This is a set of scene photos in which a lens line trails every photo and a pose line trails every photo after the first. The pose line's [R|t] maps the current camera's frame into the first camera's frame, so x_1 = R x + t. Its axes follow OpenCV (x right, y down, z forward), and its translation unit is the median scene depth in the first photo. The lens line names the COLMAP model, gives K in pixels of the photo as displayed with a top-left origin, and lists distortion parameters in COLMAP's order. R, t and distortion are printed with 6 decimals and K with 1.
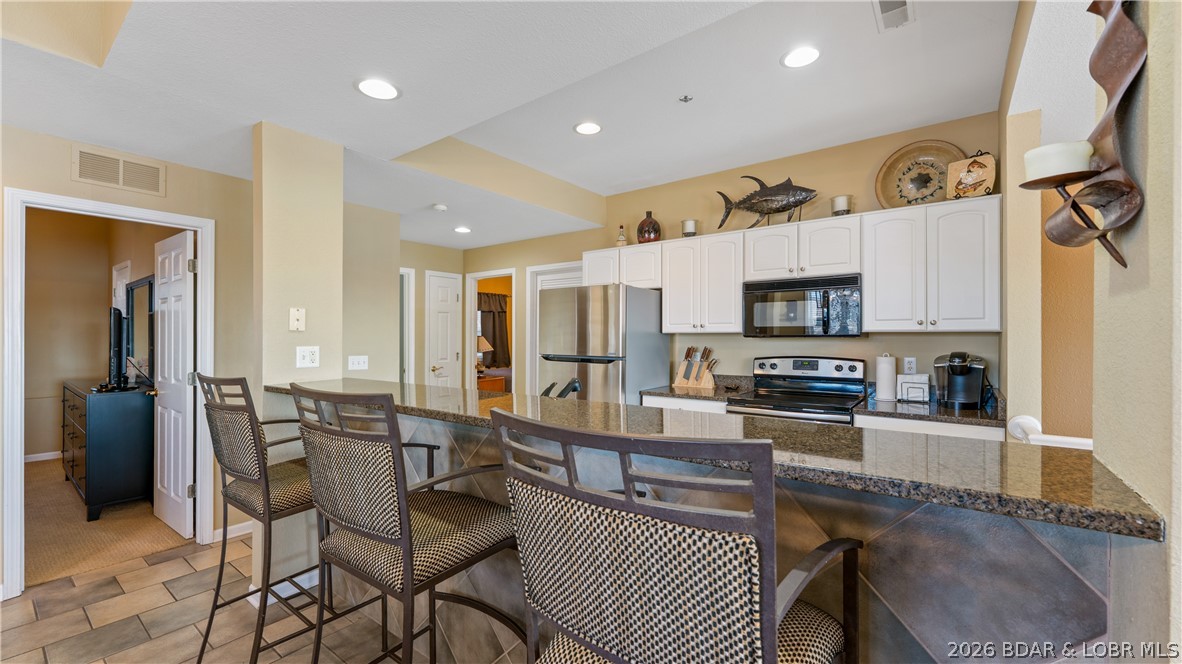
lens RADIAL K [[474.2, 0, 586.1], [0, 474.2, 335.0], [0, 0, 1]] dist [-0.000176, -0.000474]
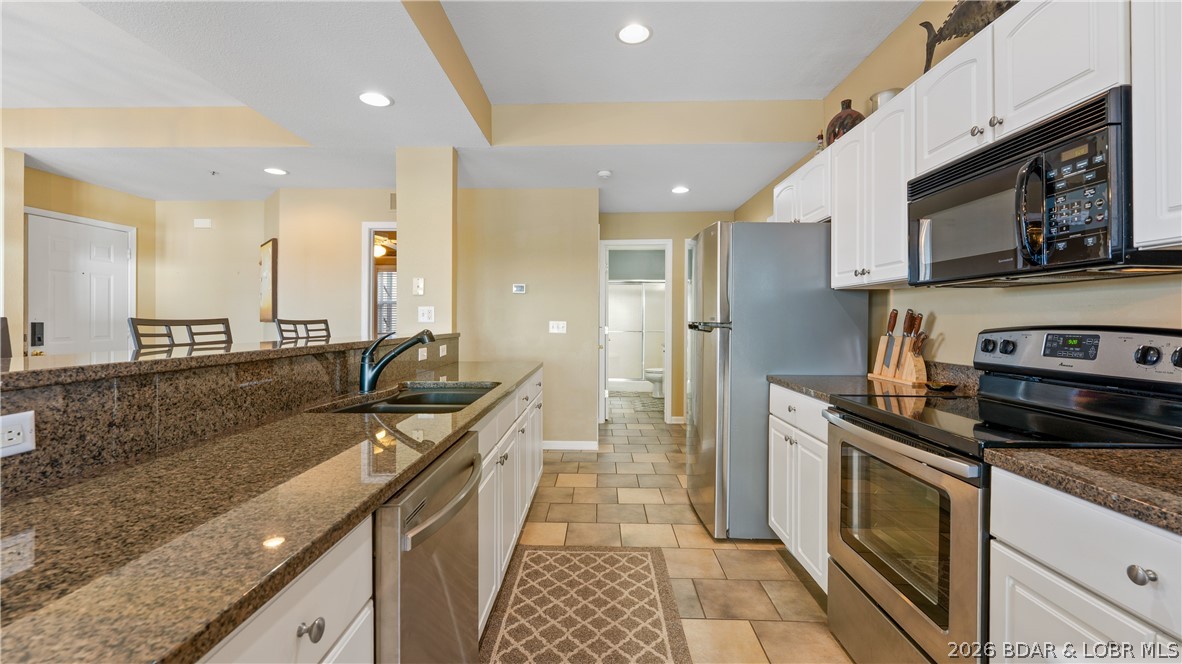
lens RADIAL K [[488.0, 0, 582.6], [0, 488.0, 316.6], [0, 0, 1]] dist [-0.001900, -0.000422]
pose [[0.581039, -0.000511, -0.813875, 0.585080], [-0.001312, 0.999998, -0.001564, 0.040516], [0.813875, 0.001977, 0.581037, 0.421261]]
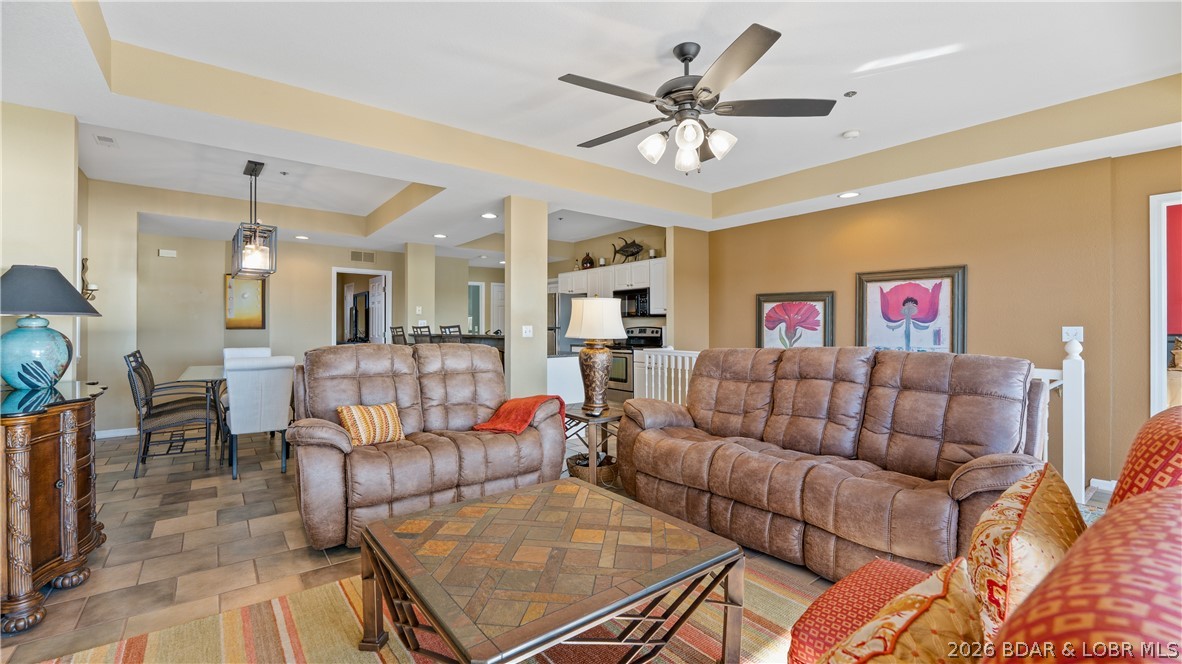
lens RADIAL K [[484.6, 0, 592.5], [0, 484.6, 324.8], [0, 0, 1]] dist [0.000061, 0.000058]
pose [[0.968883, -0.000358, -0.247520, 0.802081], [-0.000149, 0.999998, -0.002028, 0.042212], [0.247520, 0.002002, 0.968881, -1.115157]]
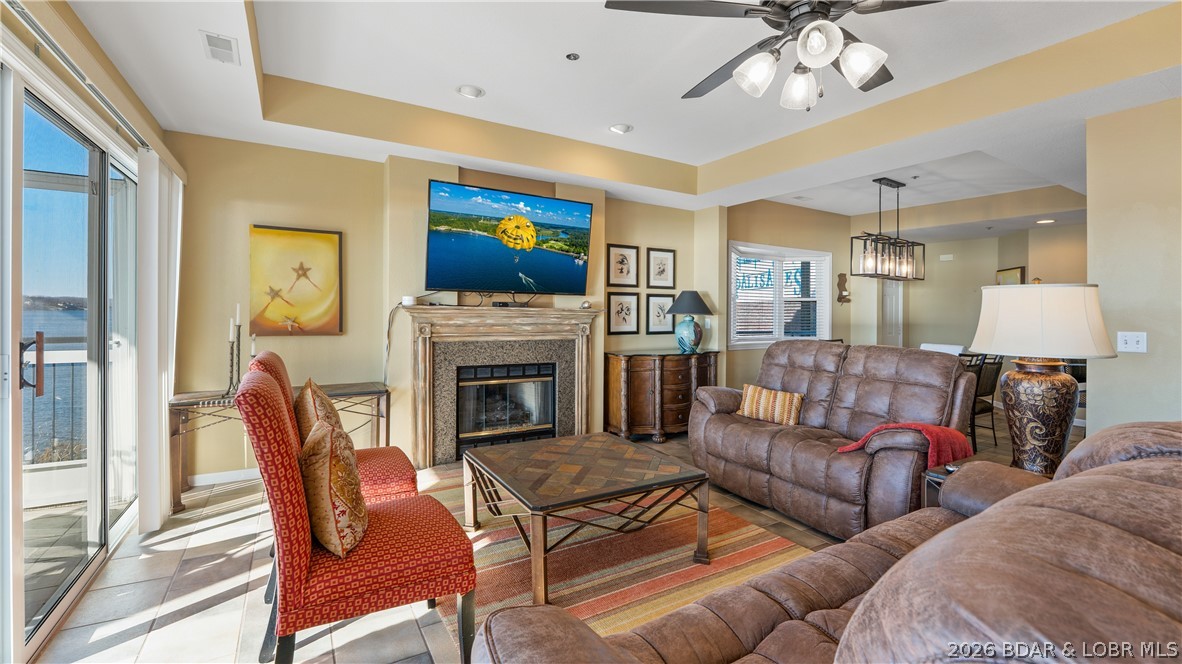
lens RADIAL K [[487.7, 0, 586.1], [0, 487.7, 335.1], [0, 0, 1]] dist [-0.000713, 0.000197]
pose [[-0.365331, 0.038640, -0.930075, 1.334933], [-0.014539, 0.998779, 0.047205, 0.022561], [0.930764, 0.030768, -0.364324, -0.361915]]
